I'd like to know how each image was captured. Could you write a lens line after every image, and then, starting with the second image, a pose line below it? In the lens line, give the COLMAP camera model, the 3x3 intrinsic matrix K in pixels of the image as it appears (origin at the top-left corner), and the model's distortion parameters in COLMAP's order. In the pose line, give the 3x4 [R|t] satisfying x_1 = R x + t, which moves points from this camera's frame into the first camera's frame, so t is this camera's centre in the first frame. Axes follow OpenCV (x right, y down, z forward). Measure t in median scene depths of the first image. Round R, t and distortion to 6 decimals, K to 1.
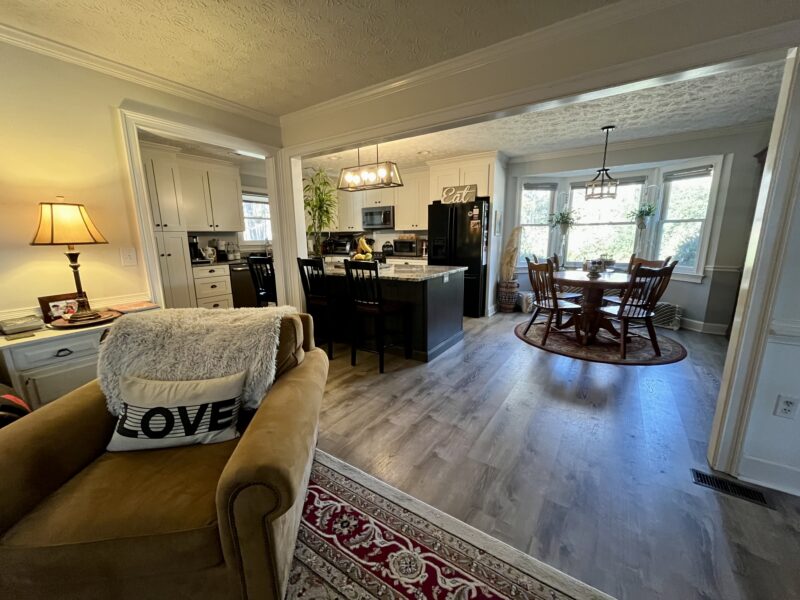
lens RADIAL K [[319.6, 0, 400.0], [0, 319.6, 300.0], [0, 0, 1]] dist [0.003153, 0.000570]
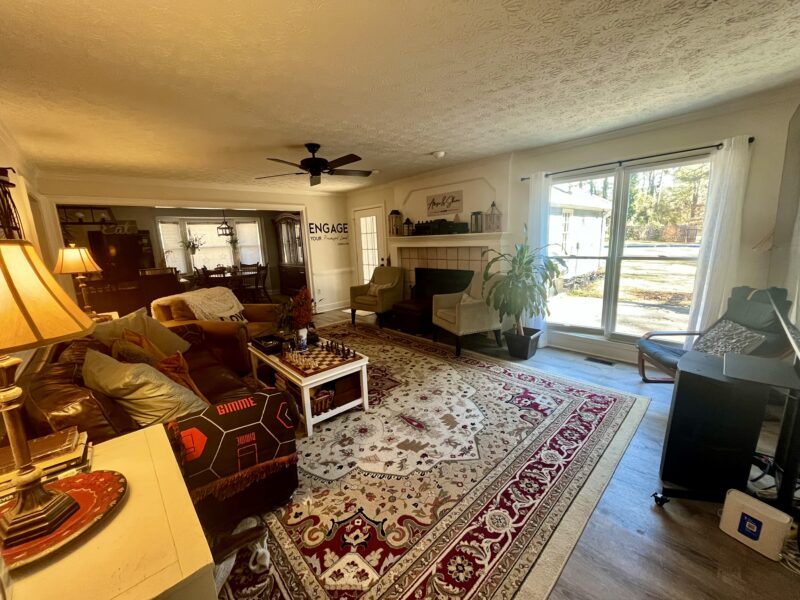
lens RADIAL K [[319.6, 0, 400.0], [0, 319.6, 300.0], [0, 0, 1]] dist [0.003153, 0.000570]
pose [[0.225509, -0.183034, 0.956893, -2.439349], [0.229319, 0.964569, 0.130460, 0.126088], [-0.946868, 0.190014, 0.259492, -1.004621]]
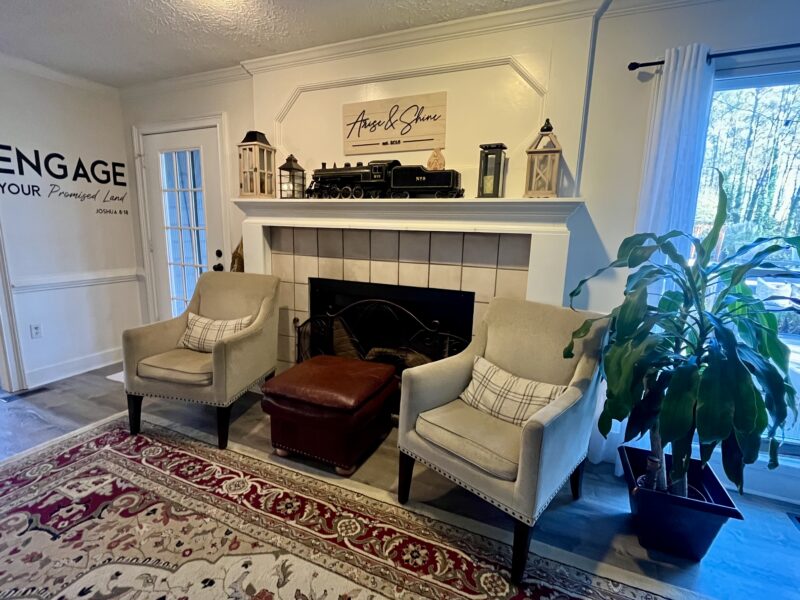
lens RADIAL K [[394.1, 0, 400.0], [0, 394.1, 300.0], [0, 0, 1]] dist [-0.002871, -0.000837]
pose [[-0.174471, -0.173913, 0.969182, -0.917447], [0.170396, 0.964096, 0.203674, 0.086078], [-0.969807, 0.200680, -0.138573, -0.482990]]
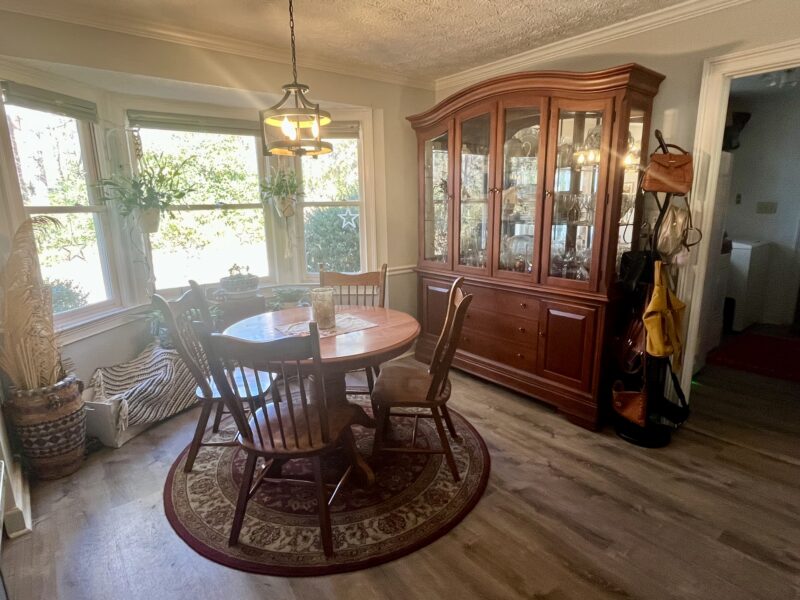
lens RADIAL K [[437.1, 0, 400.0], [0, 437.1, 300.0], [0, 0, 1]] dist [-0.002086, -0.000364]
pose [[0.295395, -0.200181, 0.934168, 0.165468], [0.205575, 0.968215, 0.142471, -0.409292], [-0.932996, 0.149957, 0.327158, 1.612450]]
